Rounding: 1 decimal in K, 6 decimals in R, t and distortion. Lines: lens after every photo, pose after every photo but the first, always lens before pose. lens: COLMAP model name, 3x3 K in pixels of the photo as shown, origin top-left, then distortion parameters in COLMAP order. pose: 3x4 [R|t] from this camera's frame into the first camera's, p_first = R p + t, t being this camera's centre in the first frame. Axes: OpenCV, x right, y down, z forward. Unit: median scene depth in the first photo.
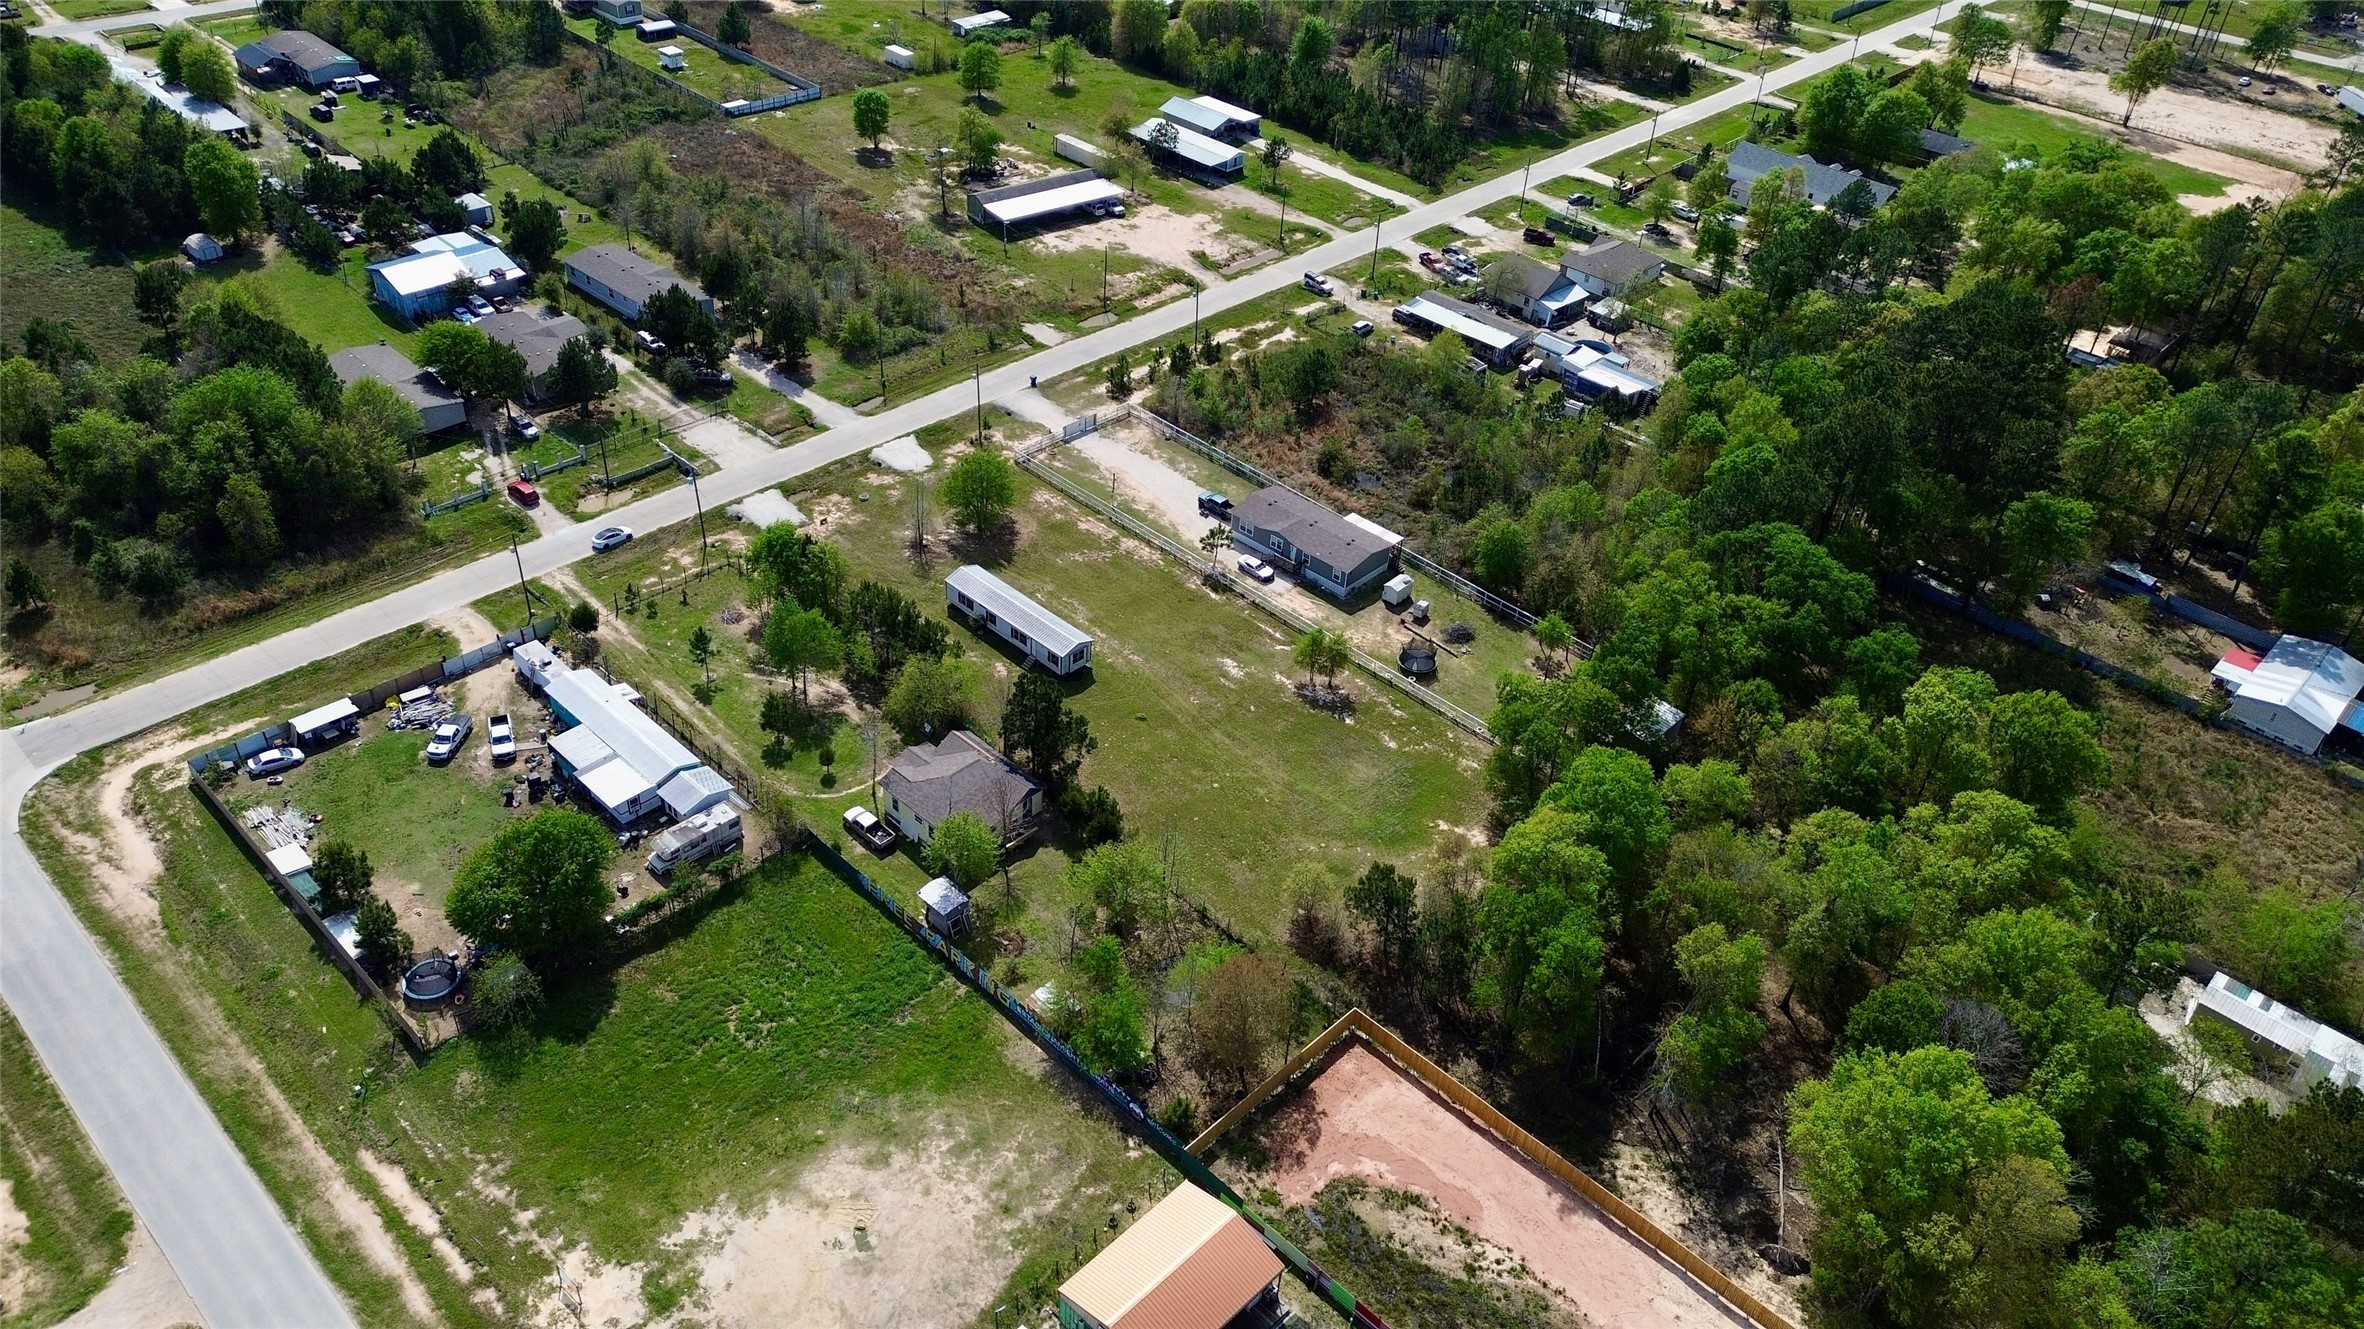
lens RADIAL K [[1669.5, 0, 1179.0], [0, 1669.5, 661.4], [0, 0, 1]] dist [0.069377, -0.073826]
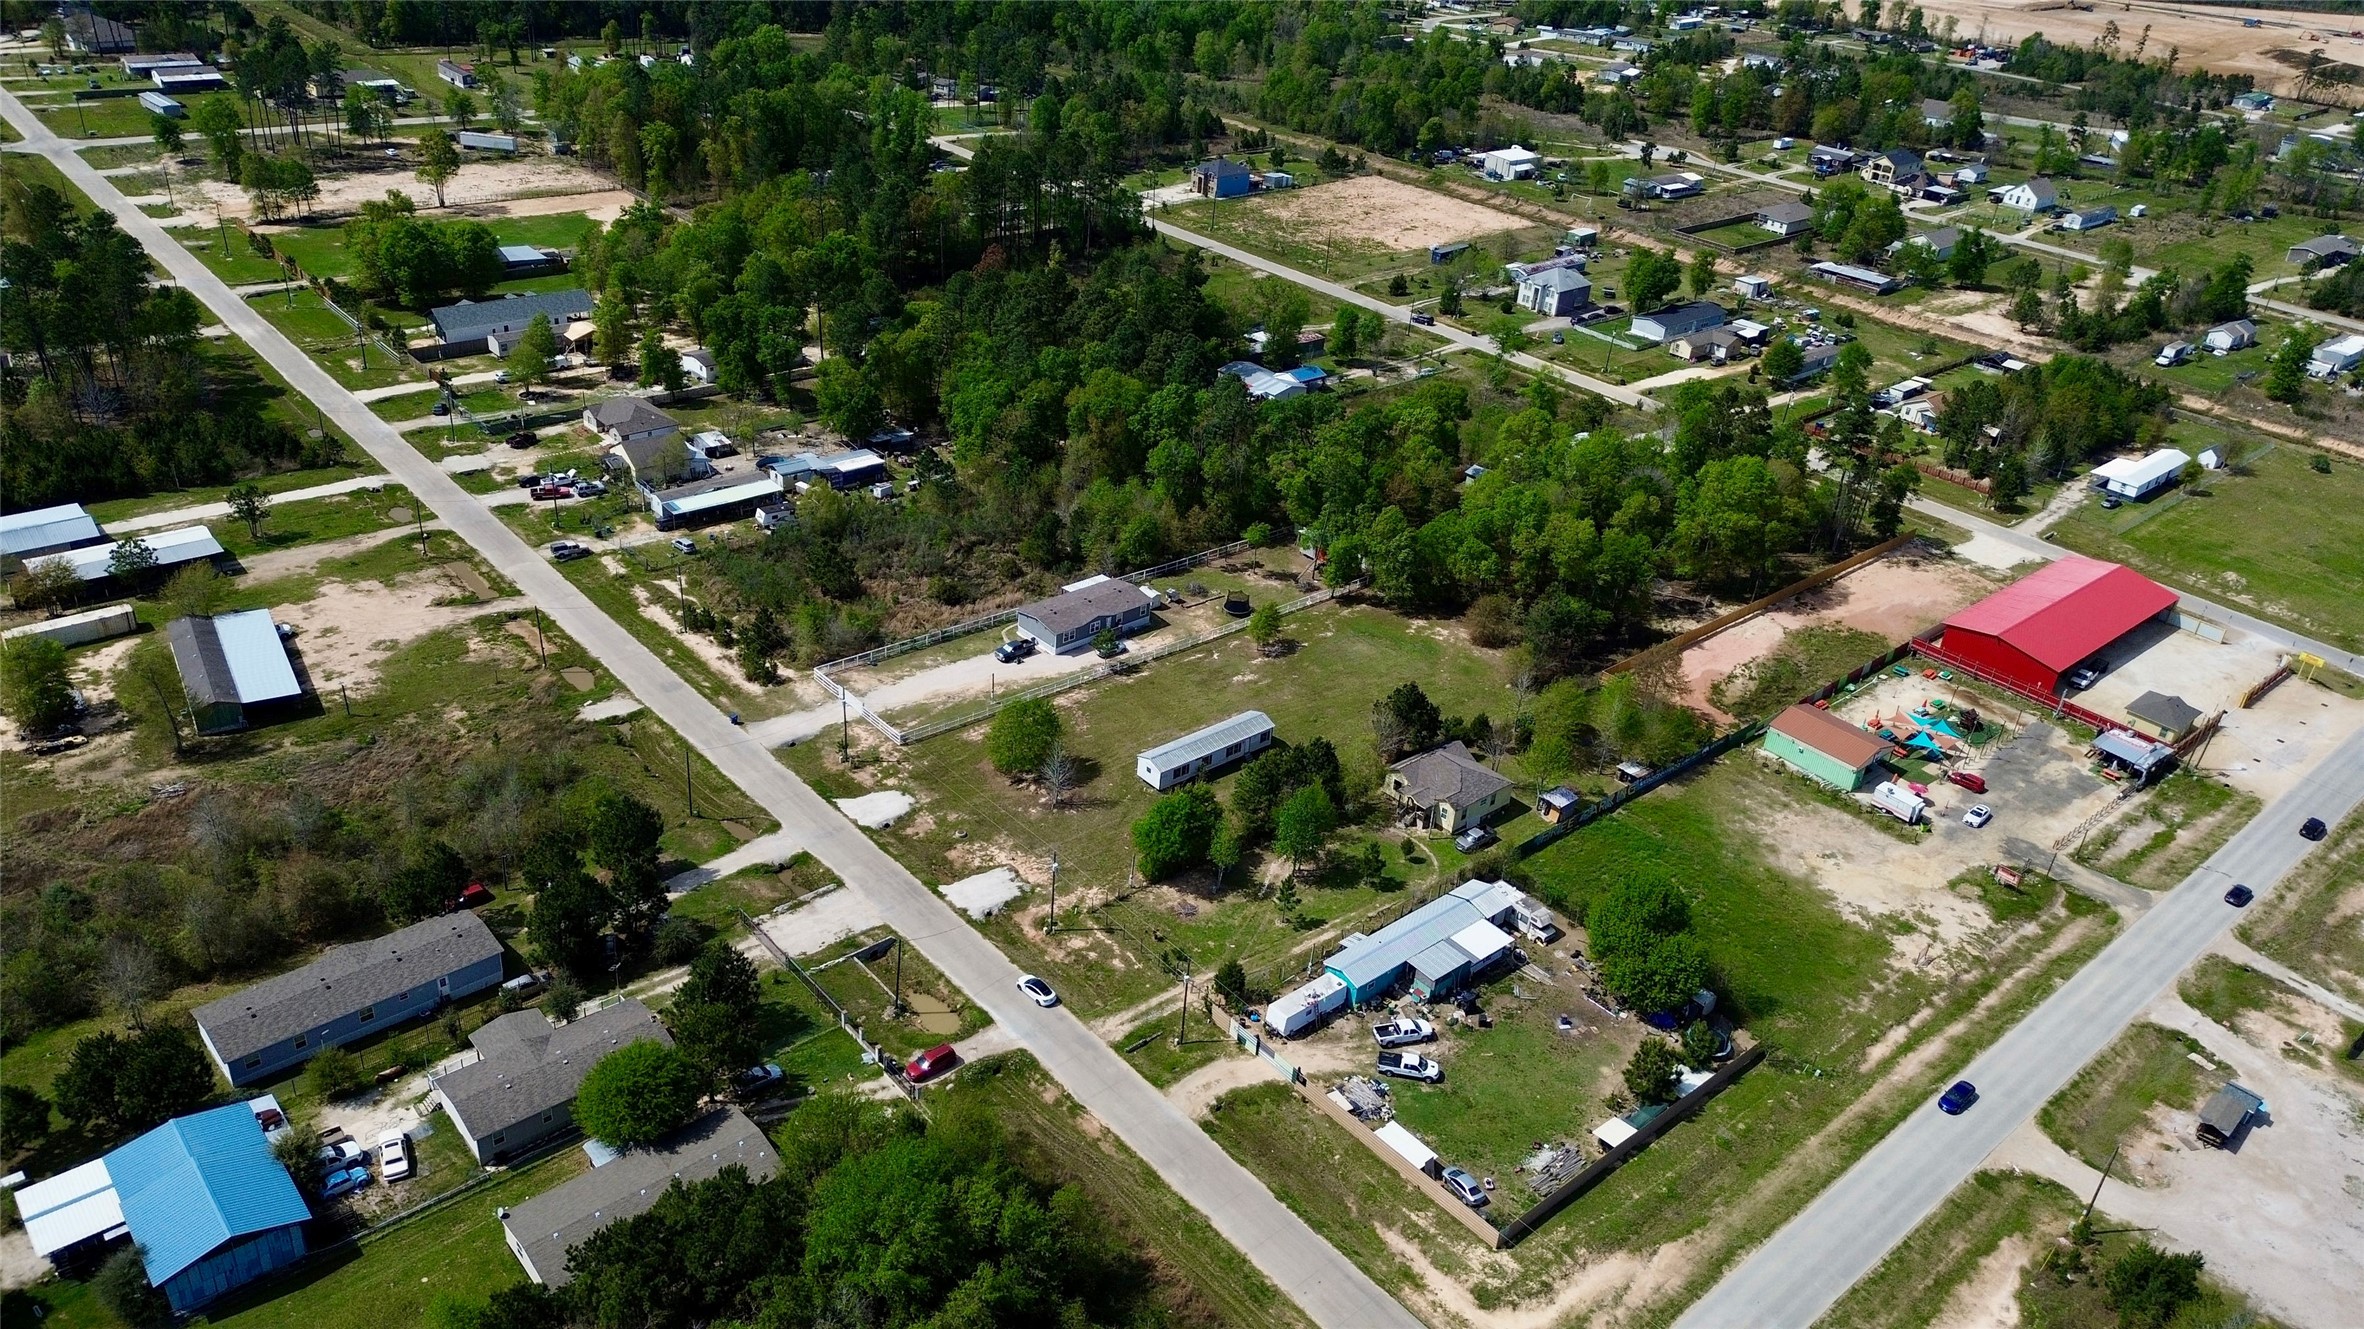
lens RADIAL K [[1669.5, 0, 1179.0], [0, 1669.5, 661.4], [0, 0, 1]] dist [0.069377, -0.073826]
pose [[0.082869, -0.523363, 0.848071, -0.887665], [0.536135, 0.740765, 0.404754, -0.464973], [-0.840054, 0.421139, 0.341980, 0.512185]]
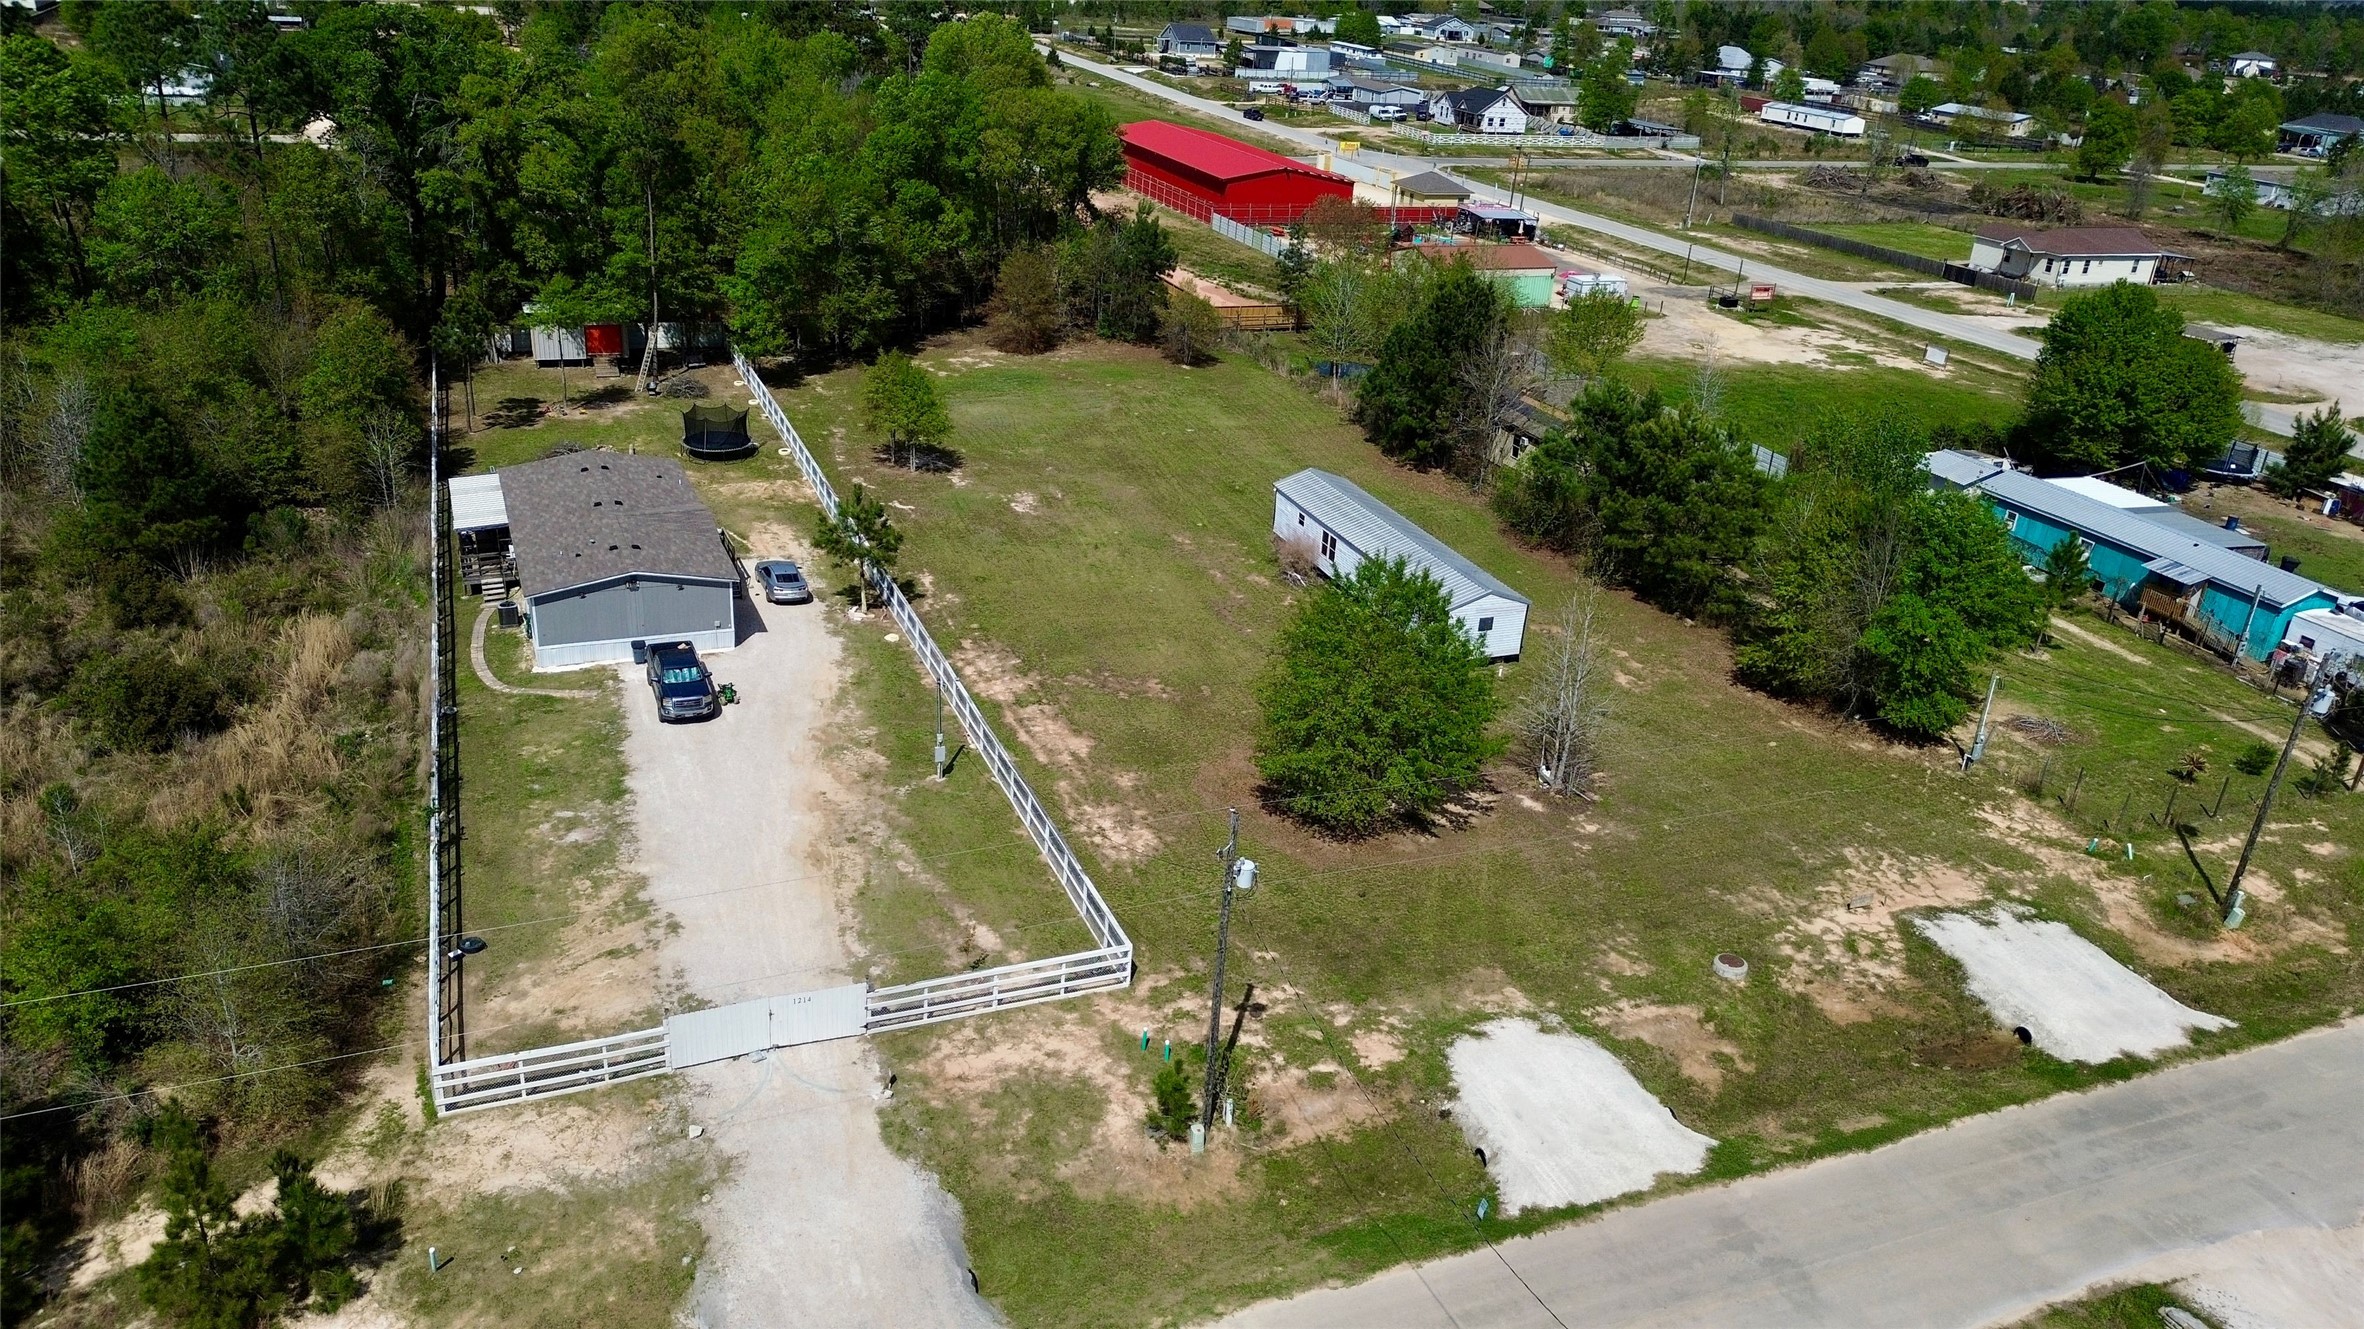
lens RADIAL K [[1669.5, 0, 1179.0], [0, 1669.5, 661.4], [0, 0, 1]] dist [0.069377, -0.073826]
pose [[-0.907912, -0.266199, 0.323782, -0.174737], [0.149033, 0.516968, 0.842931, -0.359681], [-0.391772, 0.813561, -0.429689, 1.069878]]
